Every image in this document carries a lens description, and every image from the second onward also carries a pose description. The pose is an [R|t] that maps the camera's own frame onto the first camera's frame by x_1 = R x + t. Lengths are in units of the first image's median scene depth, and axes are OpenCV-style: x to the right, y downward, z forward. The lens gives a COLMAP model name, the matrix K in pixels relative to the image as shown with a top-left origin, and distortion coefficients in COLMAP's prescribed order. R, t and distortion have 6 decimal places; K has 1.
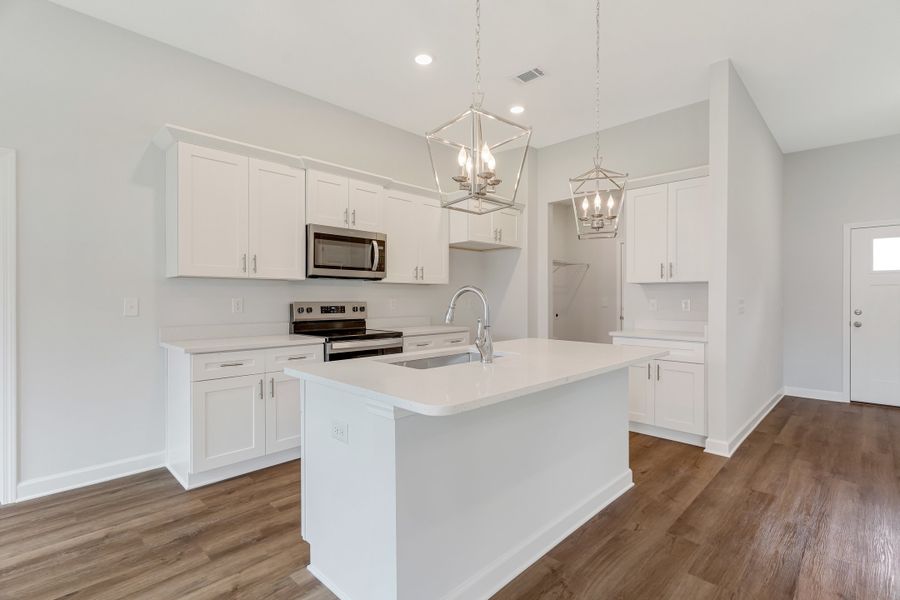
lens RADIAL K [[434.2, 0, 449.0], [0, 434.2, 300.6], [0, 0, 1]] dist [0.005273, 0.001020]
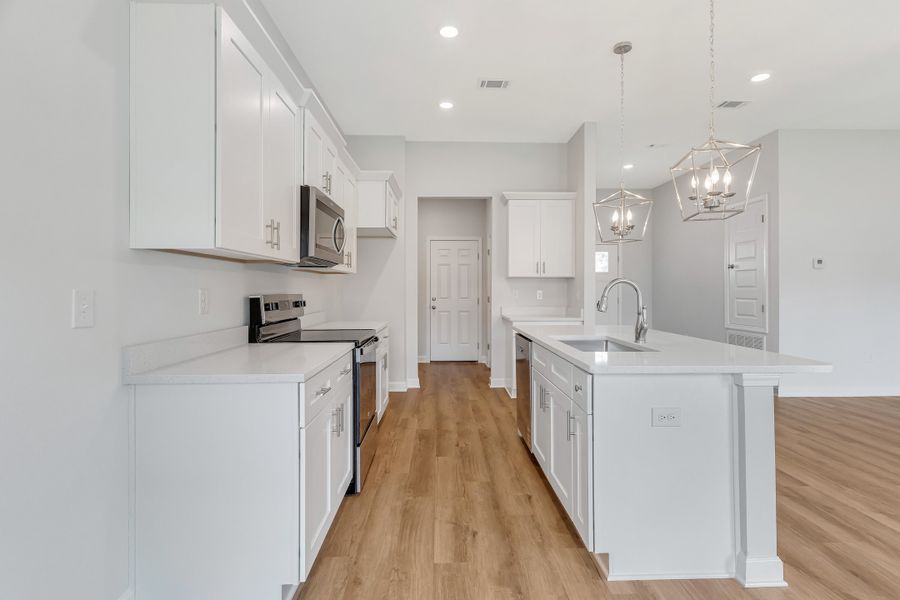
lens RADIAL K [[434.2, 0, 471.4], [0, 434.2, 293.1], [0, 0, 1]] dist [0.005273, 0.001020]
pose [[0.676839, 0.000191, 0.736131, -0.704644], [-0.004843, 0.999979, 0.004193, -0.005314], [-0.736115, -0.006403, 0.676826, 0.337670]]
